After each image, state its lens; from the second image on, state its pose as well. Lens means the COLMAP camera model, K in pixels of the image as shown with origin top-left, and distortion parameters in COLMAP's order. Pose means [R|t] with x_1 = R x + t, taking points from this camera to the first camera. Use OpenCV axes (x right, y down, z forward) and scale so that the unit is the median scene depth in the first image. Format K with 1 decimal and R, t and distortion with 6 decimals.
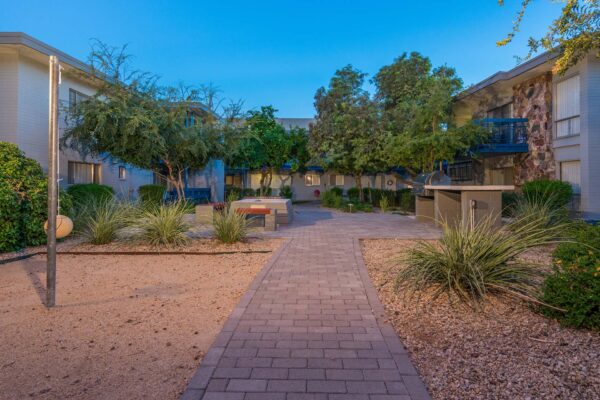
lens RADIAL K [[319.0, 0, 298.6], [0, 319.0, 176.3], [0, 0, 1]] dist [-0.003325, -0.000058]
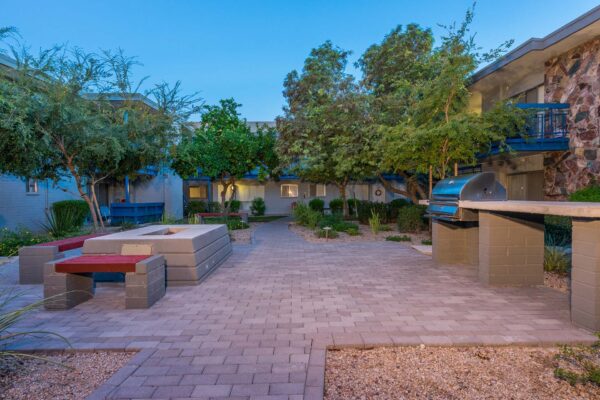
lens RADIAL K [[319.0, 0, 299.4], [0, 319.0, 200.7], [0, 0, 1]] dist [-0.003325, -0.000058]
pose [[0.998899, -0.015159, 0.044392, 0.052491], [0.013170, 0.998911, 0.044761, 0.000777], [-0.045023, -0.044127, 0.998011, 0.231838]]
